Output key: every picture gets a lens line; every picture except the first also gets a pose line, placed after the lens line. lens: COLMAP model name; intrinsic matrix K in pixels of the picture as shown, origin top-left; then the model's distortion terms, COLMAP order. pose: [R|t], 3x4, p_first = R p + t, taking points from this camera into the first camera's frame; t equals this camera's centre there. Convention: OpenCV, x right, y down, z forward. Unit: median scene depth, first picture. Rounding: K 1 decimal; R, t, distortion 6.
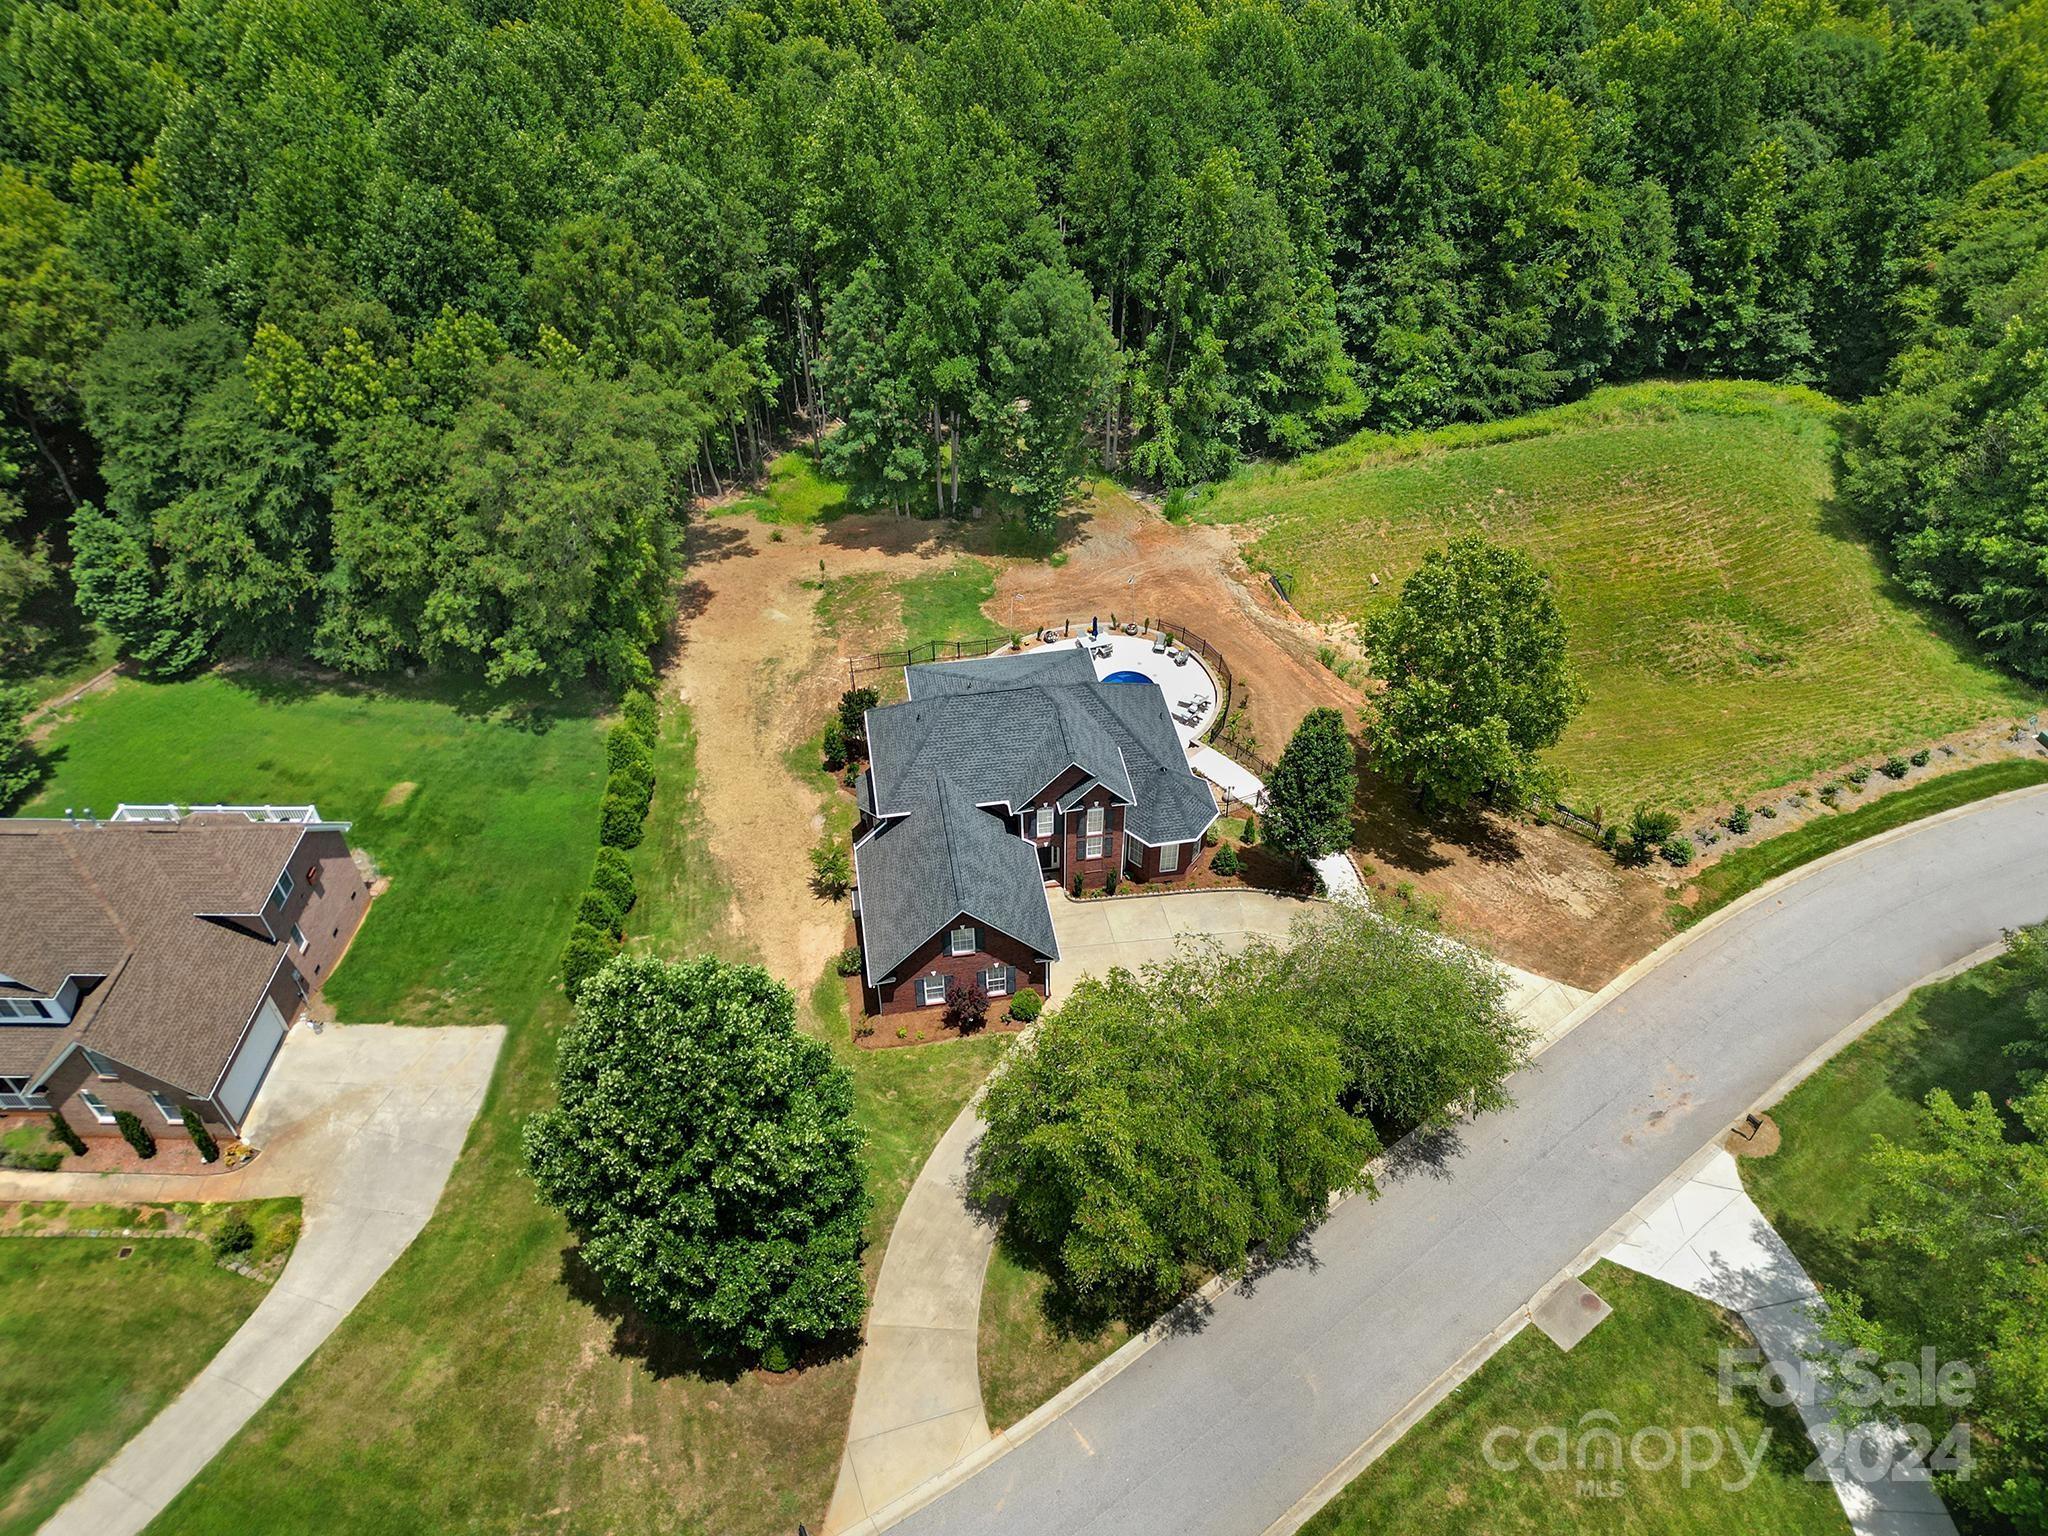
lens RADIAL K [[1433.4, 0, 1024.0], [0, 1433.4, 768.0], [0, 0, 1]] dist [0.099581, -0.145279]
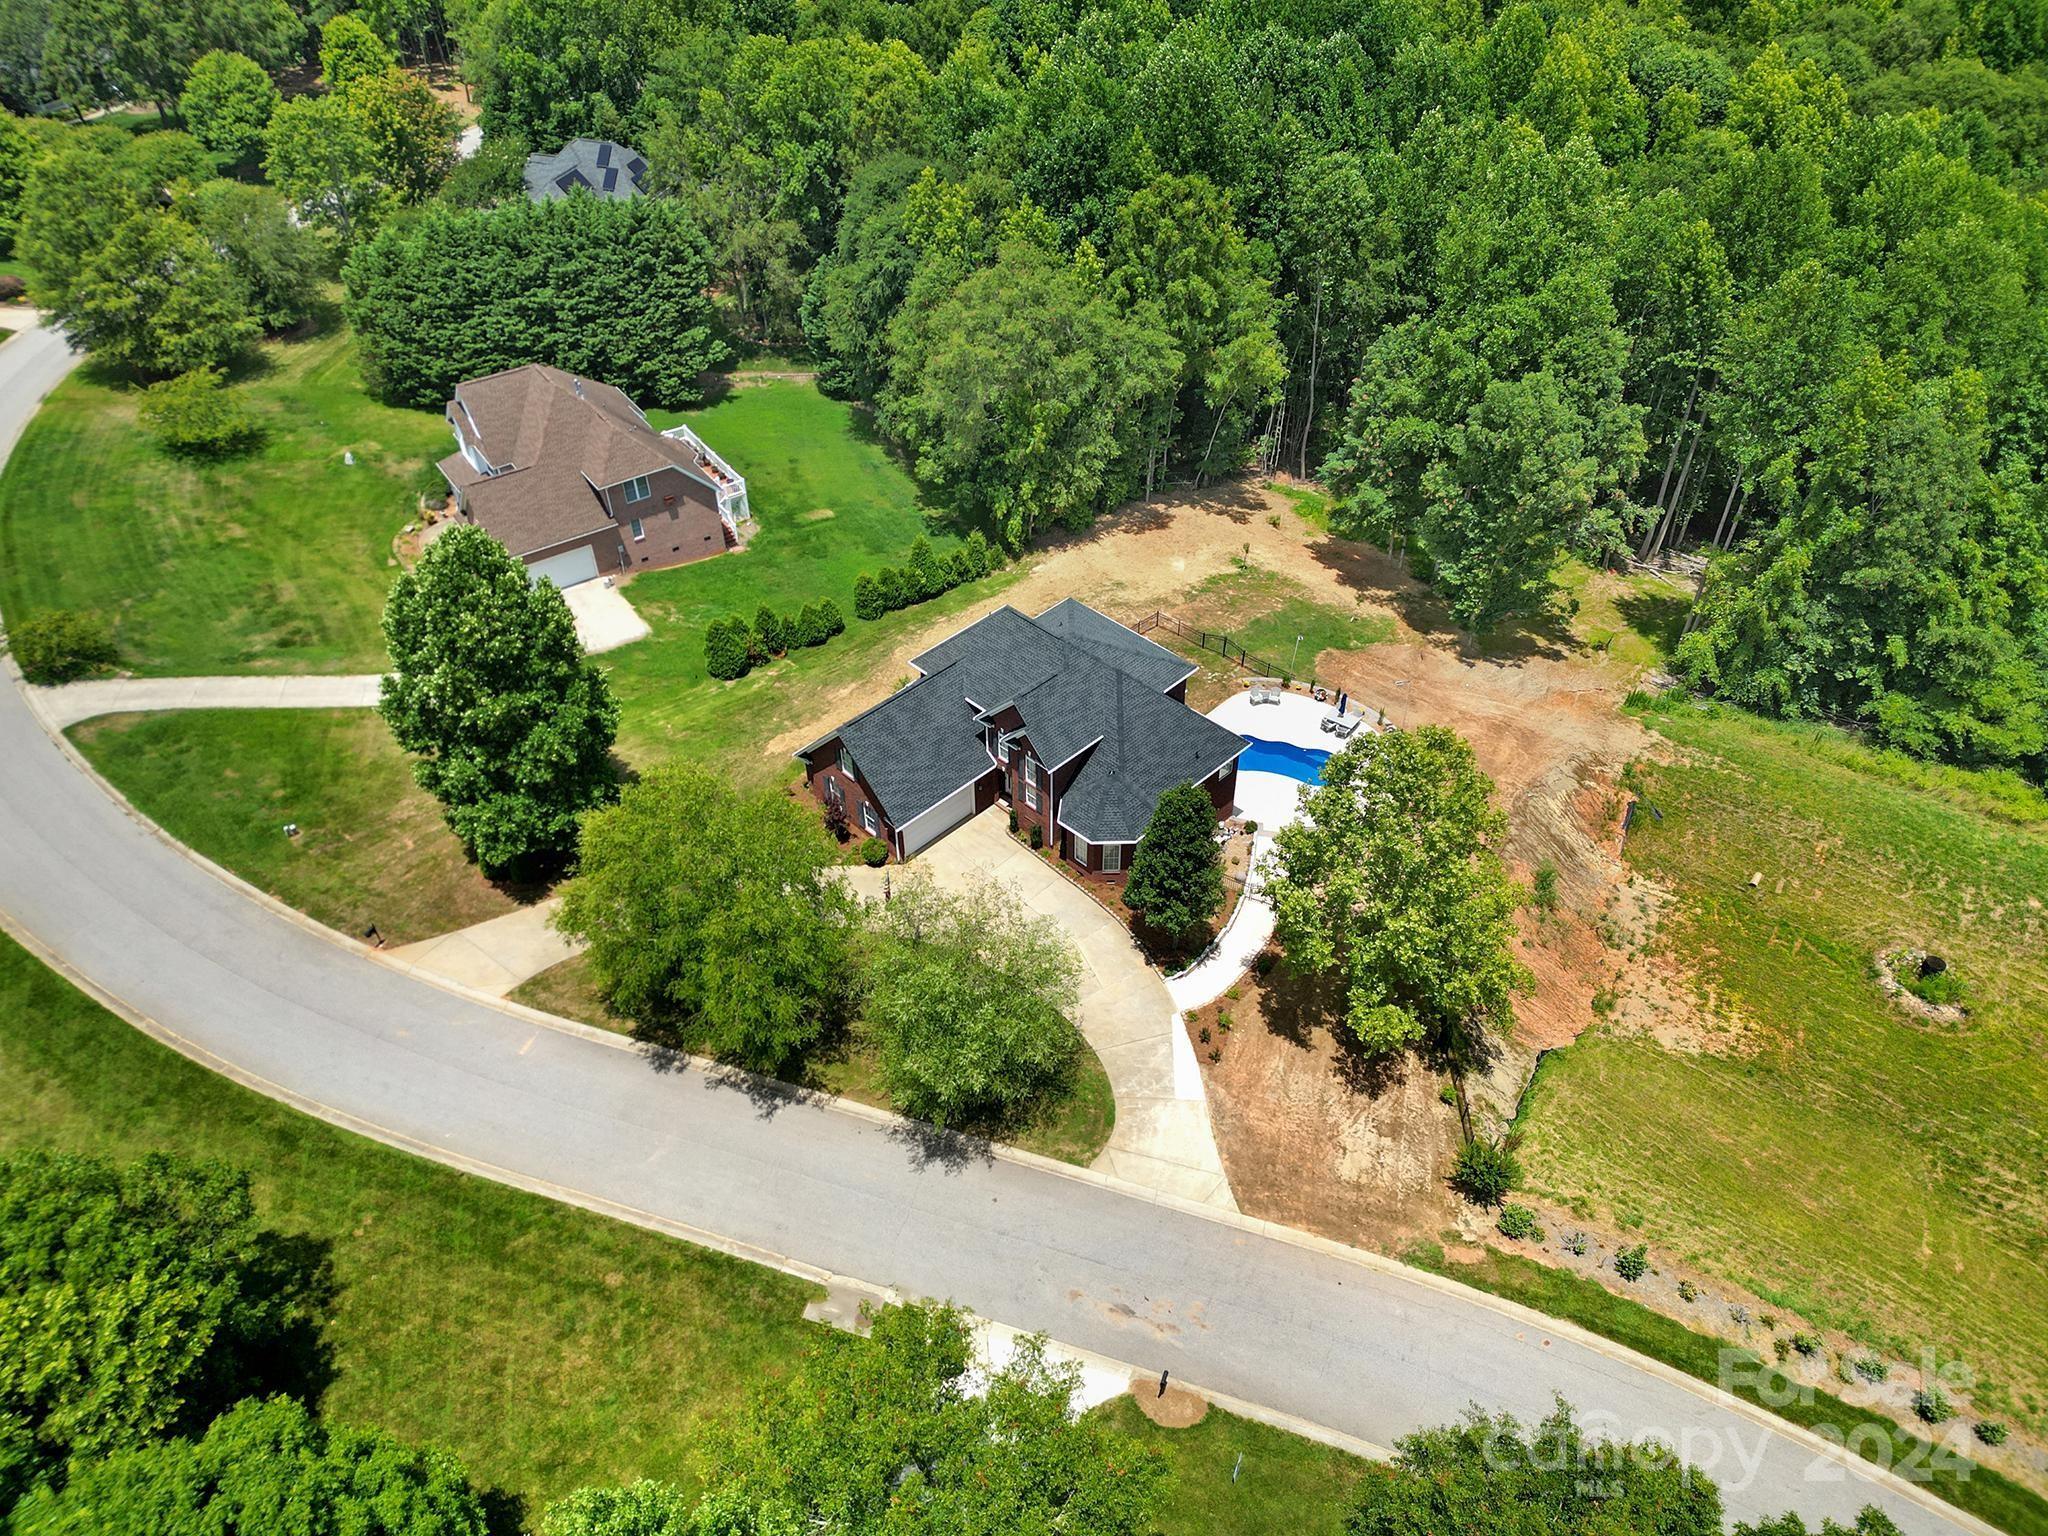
lens RADIAL K [[1433.4, 0, 1024.0], [0, 1433.4, 768.0], [0, 0, 1]] dist [0.099581, -0.145279]
pose [[0.586475, 0.534741, -0.608358, 0.653757], [-0.546898, 0.815458, 0.189555, -0.155692], [0.597453, 0.221541, 0.770694, 0.142235]]
